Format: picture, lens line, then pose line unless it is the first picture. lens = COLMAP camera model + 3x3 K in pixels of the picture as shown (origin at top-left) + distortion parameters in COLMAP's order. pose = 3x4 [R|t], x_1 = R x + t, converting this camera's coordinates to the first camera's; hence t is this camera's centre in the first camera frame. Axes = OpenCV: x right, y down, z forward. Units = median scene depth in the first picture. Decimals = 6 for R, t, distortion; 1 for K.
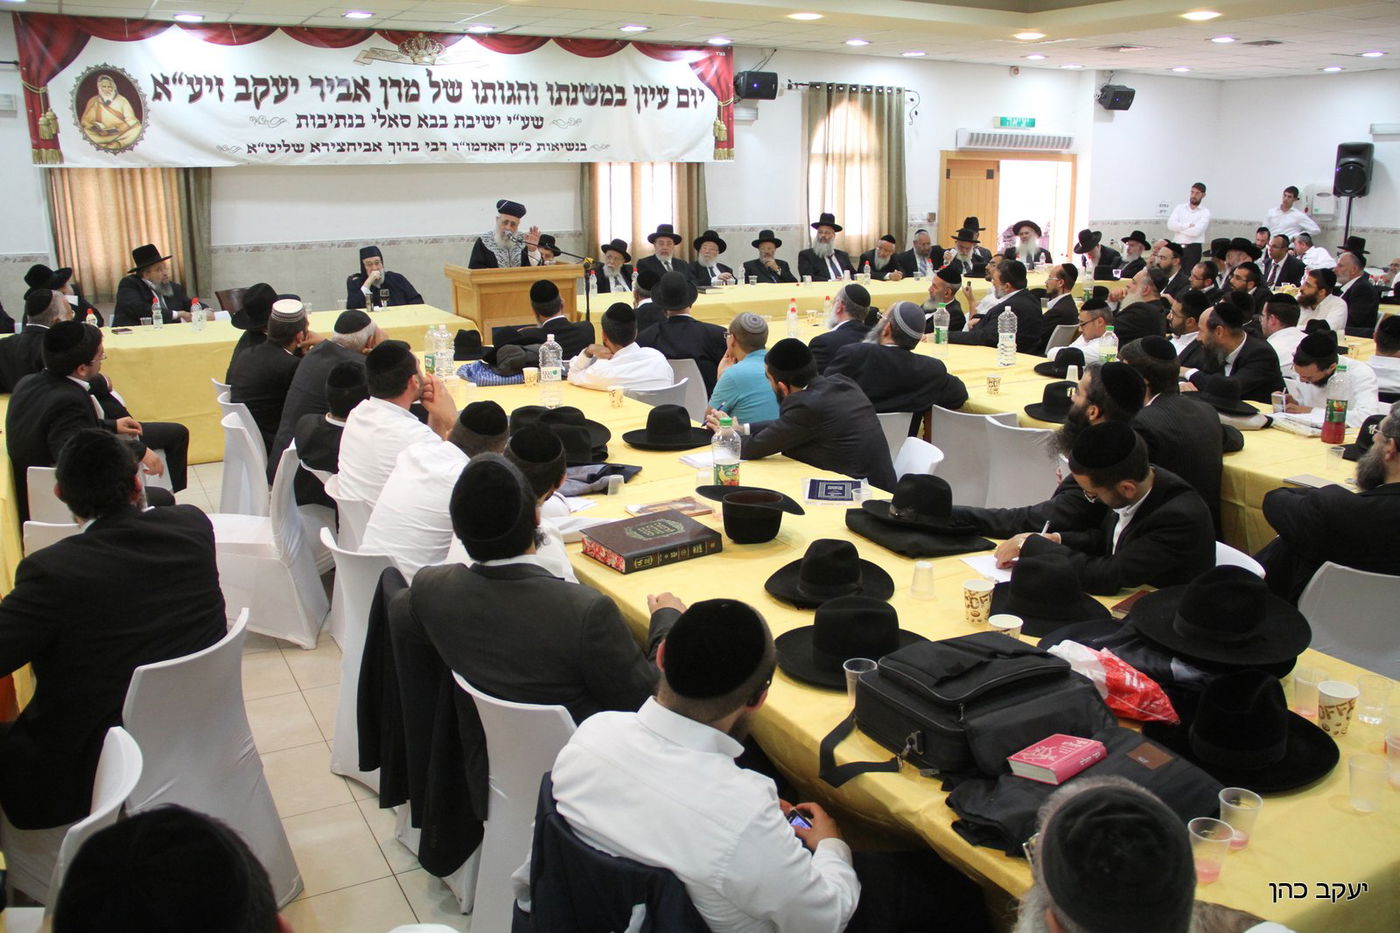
lens RADIAL K [[1241.0, 0, 686.8], [0, 1241.0, 471.5], [0, 0, 1]] dist [-0.174042, 0.137444]
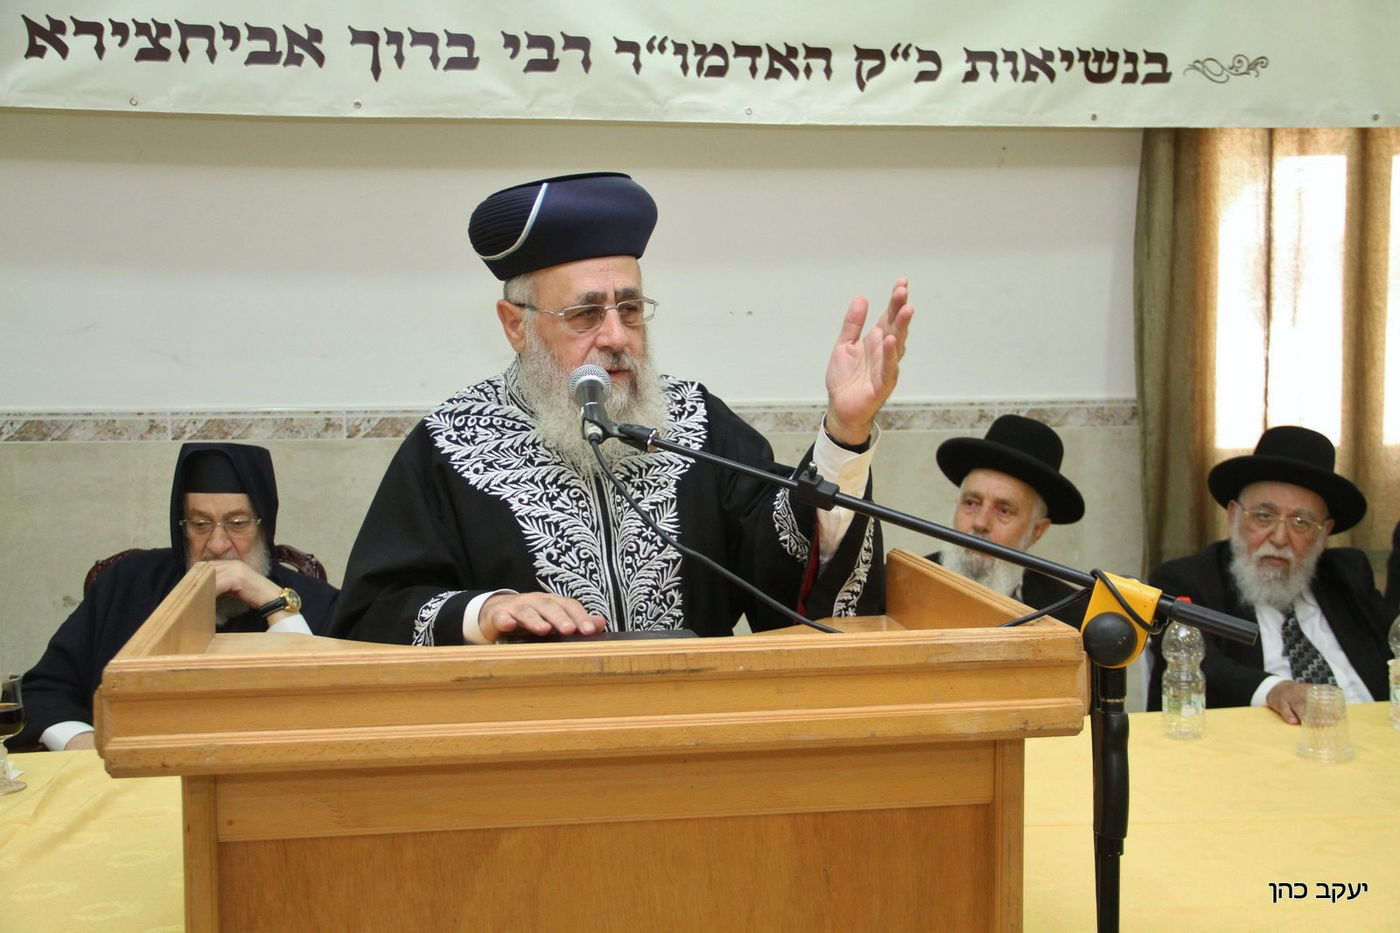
lens RADIAL K [[1947.9, 0, 718.7], [0, 1947.9, 483.0], [0, 0, 1]] dist [0.135608, 0.000000]
pose [[0.942376, 0.029345, -0.333266, -0.033343], [-0.077860, 0.988031, -0.133165, -0.125890], [0.325369, 0.151439, 0.933381, 0.640274]]
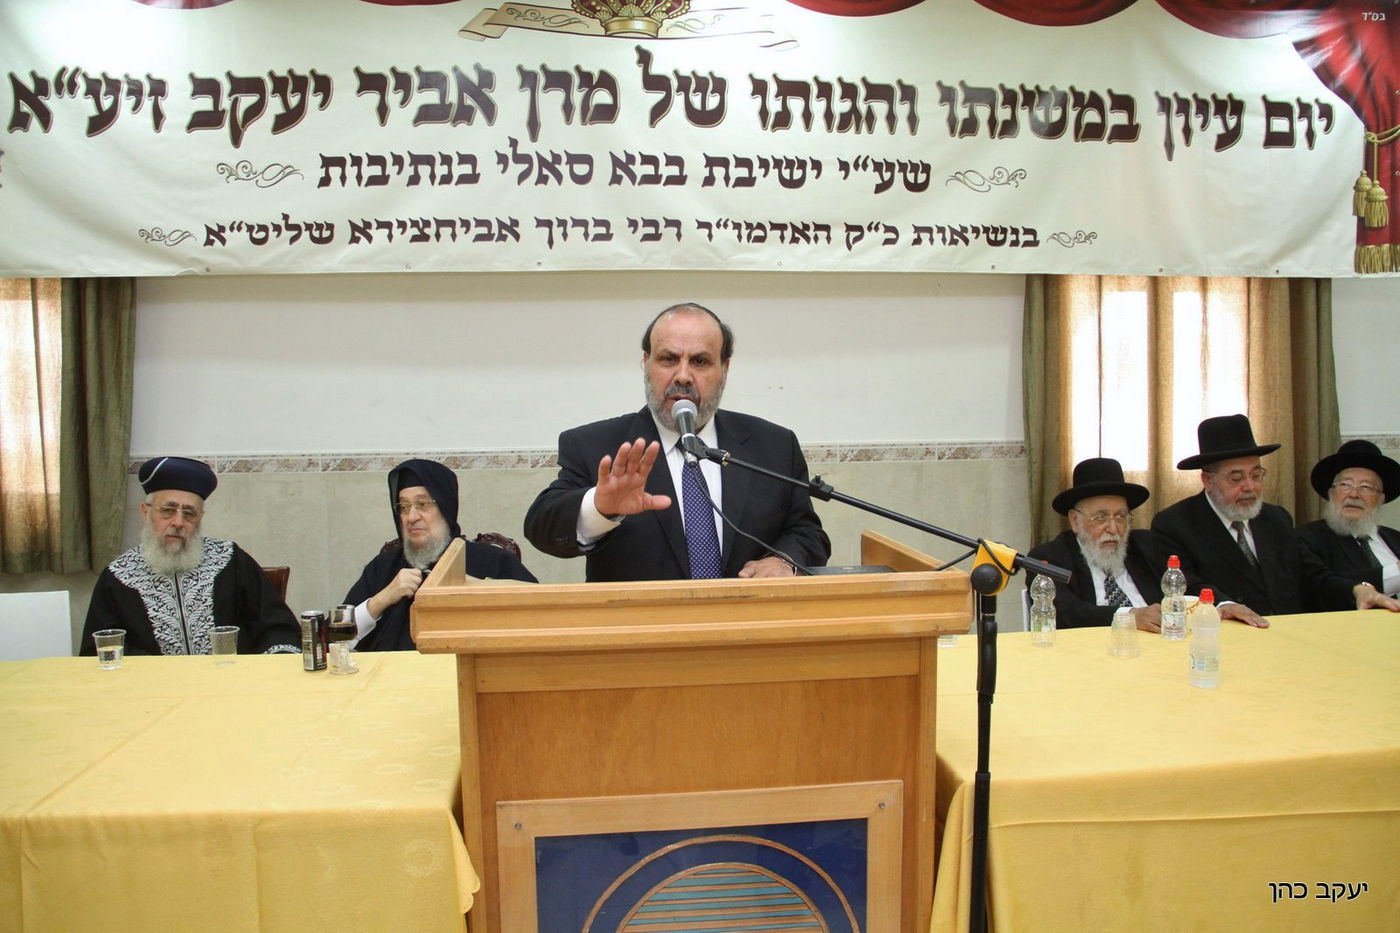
lens RADIAL K [[1241.0, 0, 704.2], [0, 1241.0, 473.2], [0, 0, 1]] dist [-0.174042, 0.137444]
pose [[0.925792, 0.019400, -0.377536, -0.031640], [-0.080778, 0.985768, -0.147430, -0.124977], [0.369303, 0.166986, 0.914183, 0.635990]]
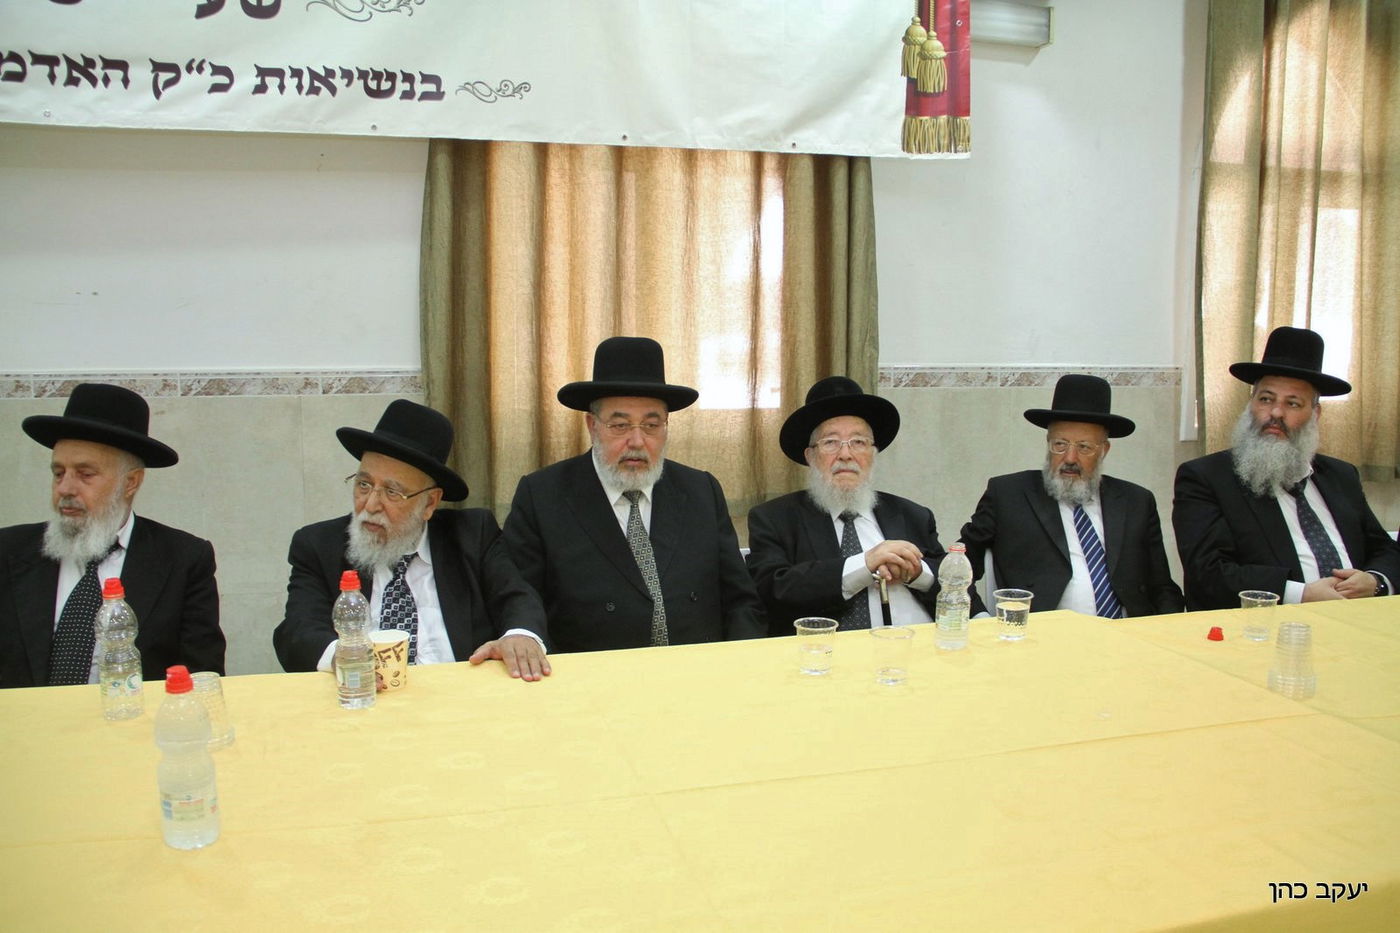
lens RADIAL K [[1241.0, 0, 754.7], [0, 1241.0, 474.3], [0, 0, 1]] dist [-0.174042, 0.137444]
pose [[0.978334, 0.043813, -0.202345, 0.058130], [-0.065015, 0.992926, -0.099349, -0.157182], [0.196561, 0.110352, 0.974262, 0.786938]]
